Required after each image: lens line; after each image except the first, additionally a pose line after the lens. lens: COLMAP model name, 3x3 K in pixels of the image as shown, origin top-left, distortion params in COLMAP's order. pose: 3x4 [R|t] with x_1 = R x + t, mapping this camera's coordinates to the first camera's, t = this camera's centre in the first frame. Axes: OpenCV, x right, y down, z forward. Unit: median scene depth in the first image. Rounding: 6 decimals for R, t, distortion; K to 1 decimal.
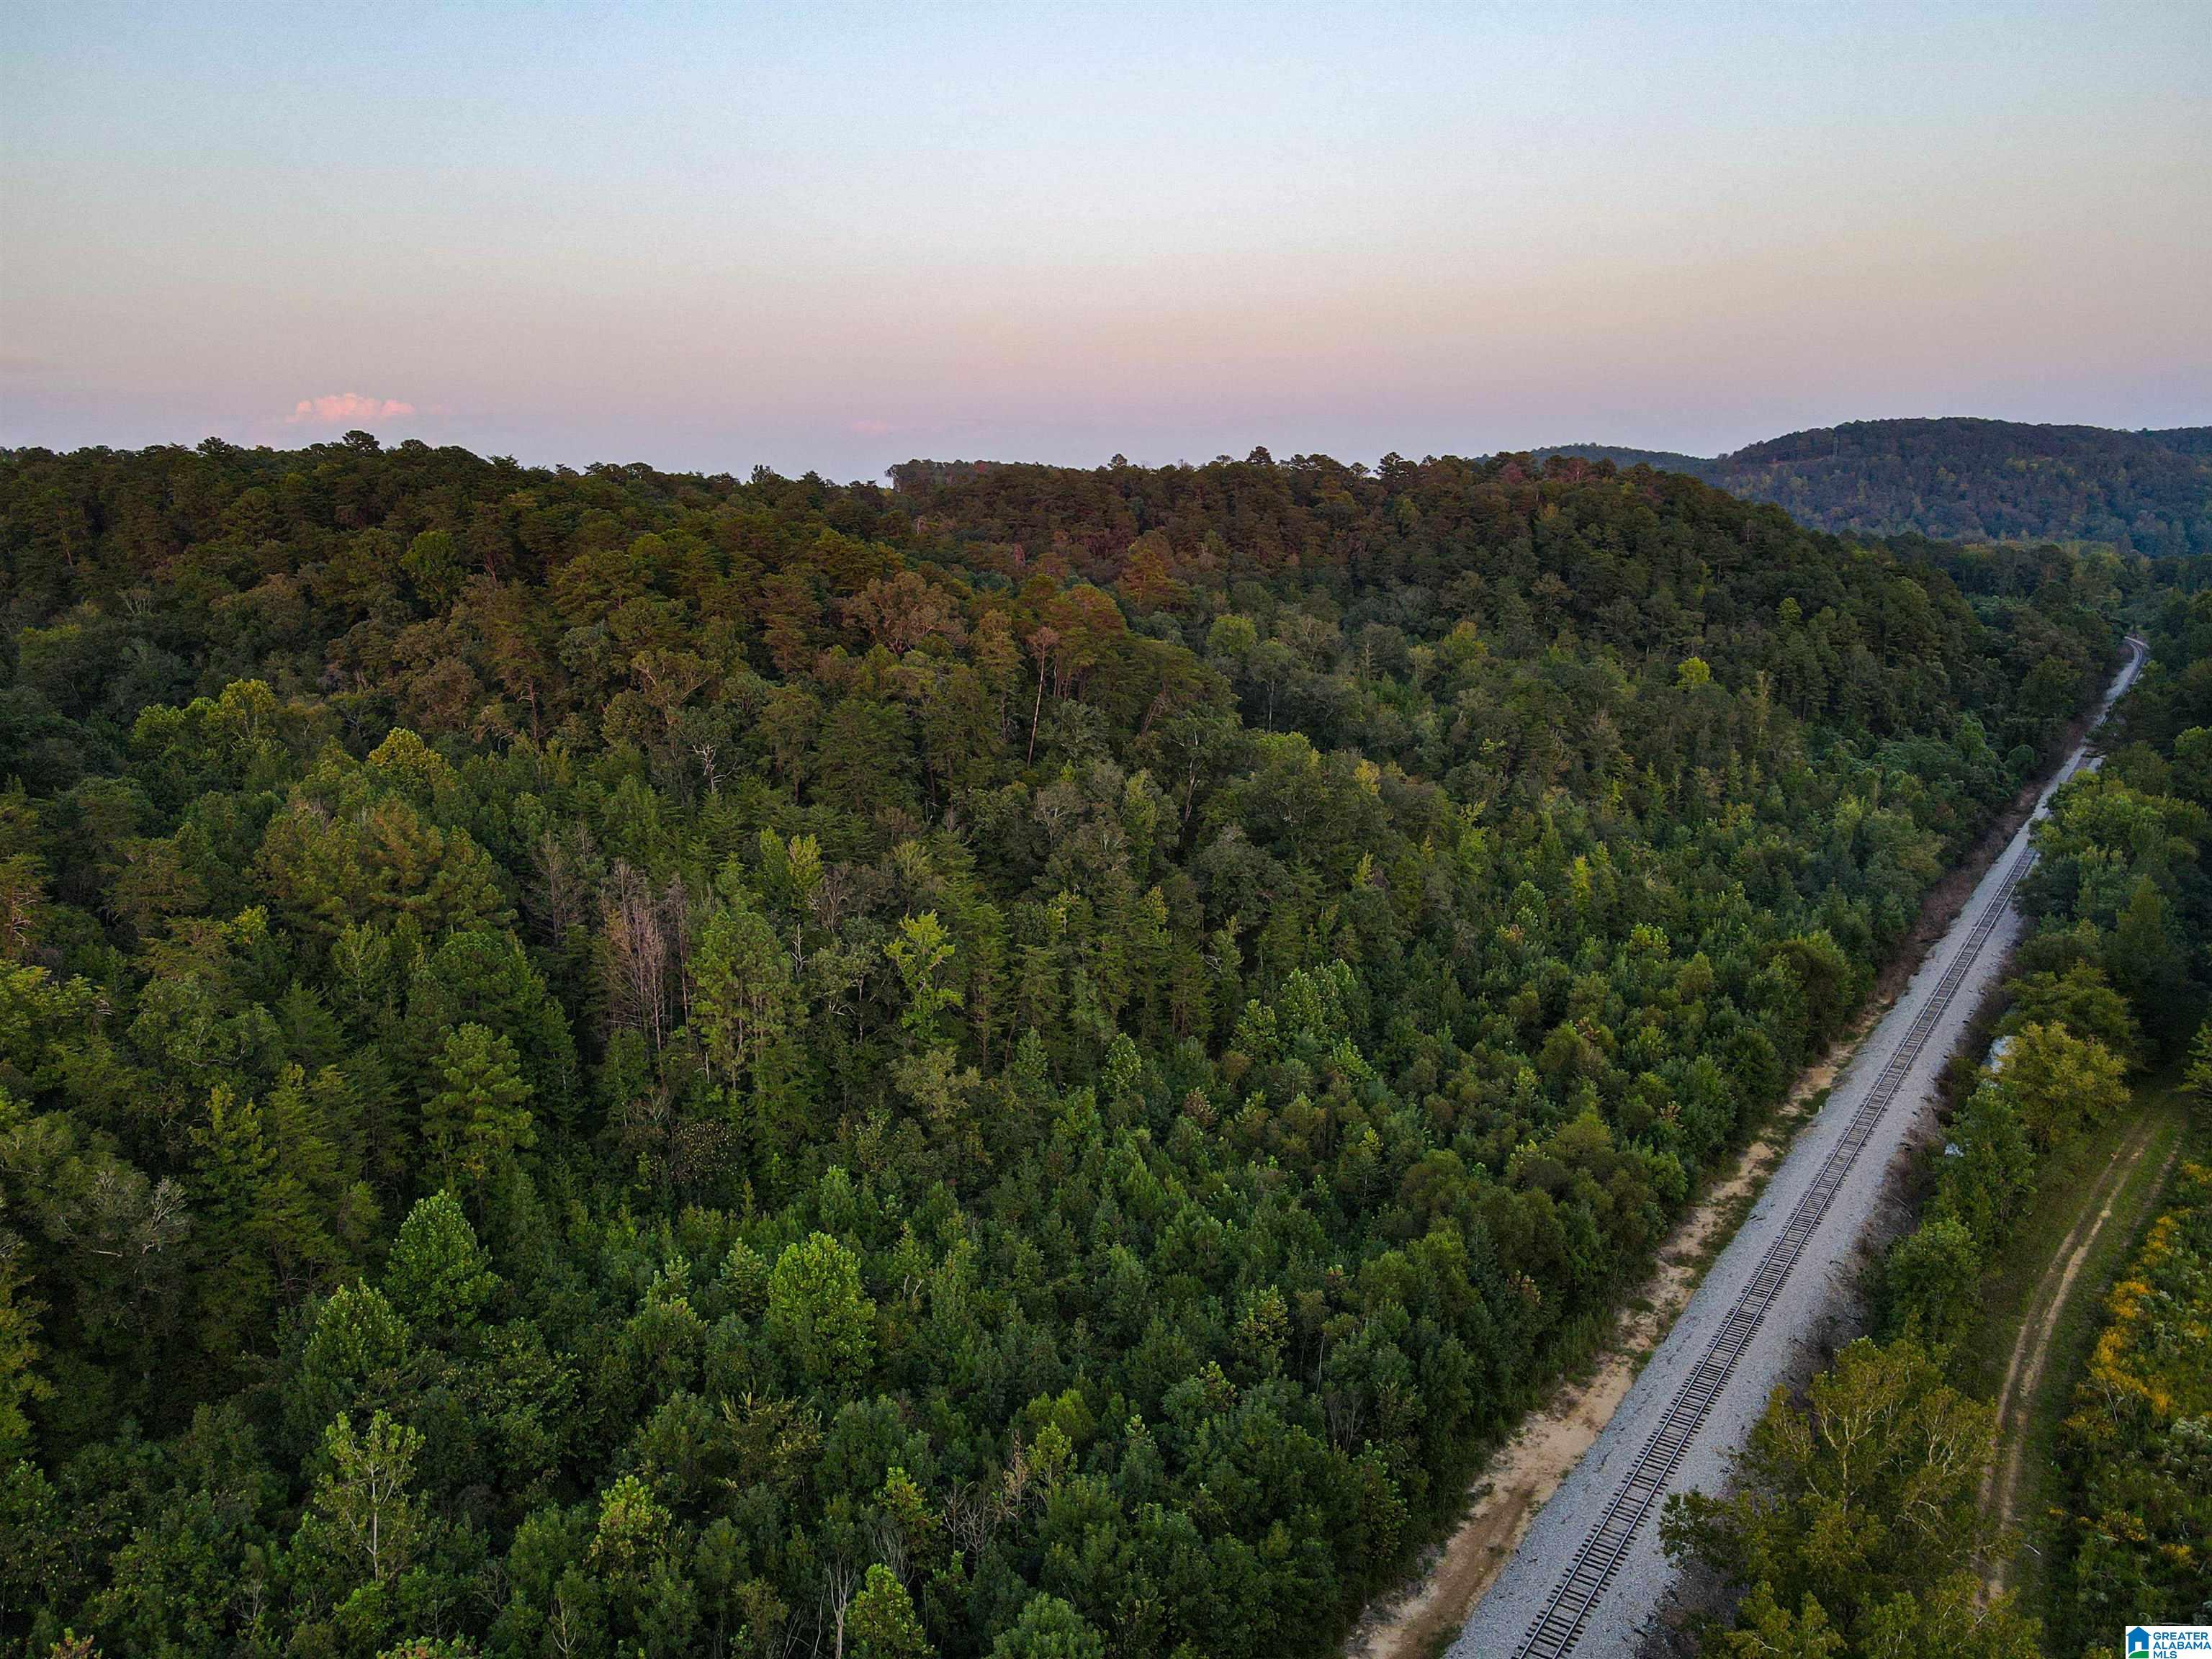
lens RADIAL K [[1553.0, 0, 1108.7], [0, 1553.0, 833.1], [0, 0, 1]] dist [0.000500, 0.016271]
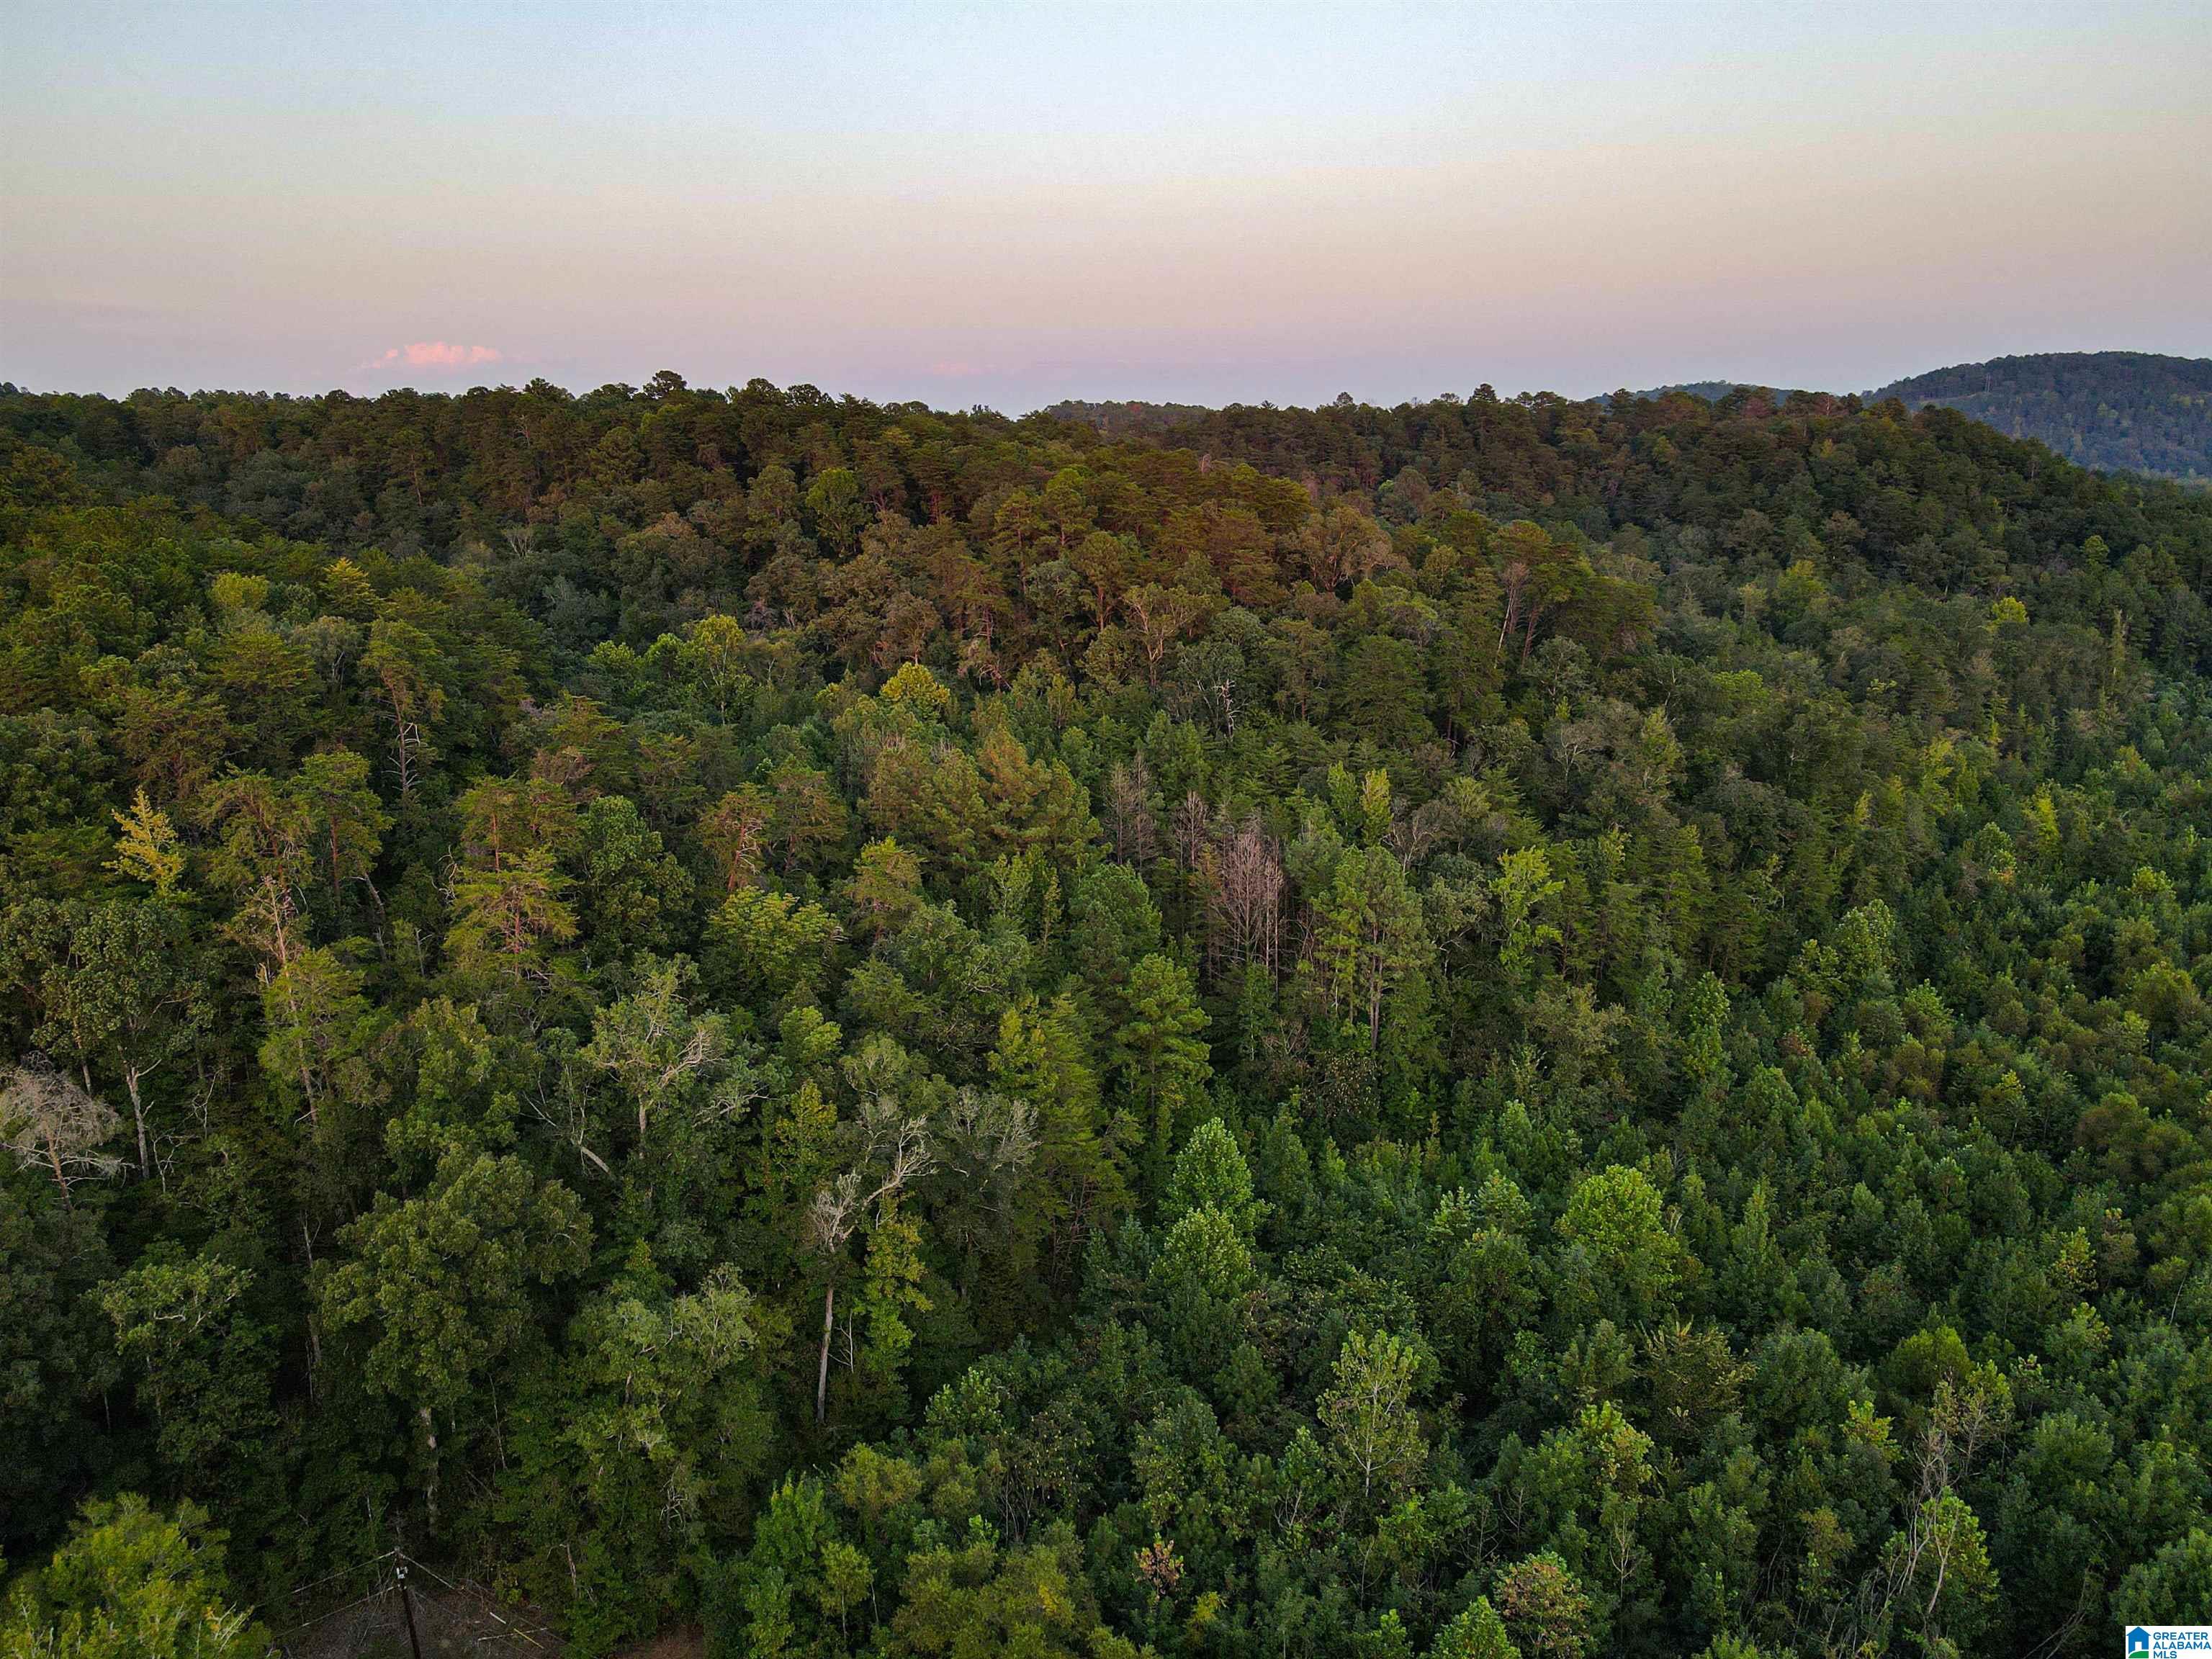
lens RADIAL K [[1553.0, 0, 1106.4], [0, 1553.0, 824.1], [0, 0, 1]] dist [0.000500, 0.016271]
pose [[0.999158, 0.006038, -0.040590, -0.164394], [-0.004862, 0.999568, 0.029002, 0.003893], [0.040748, -0.028781, 0.998755, -0.000682]]
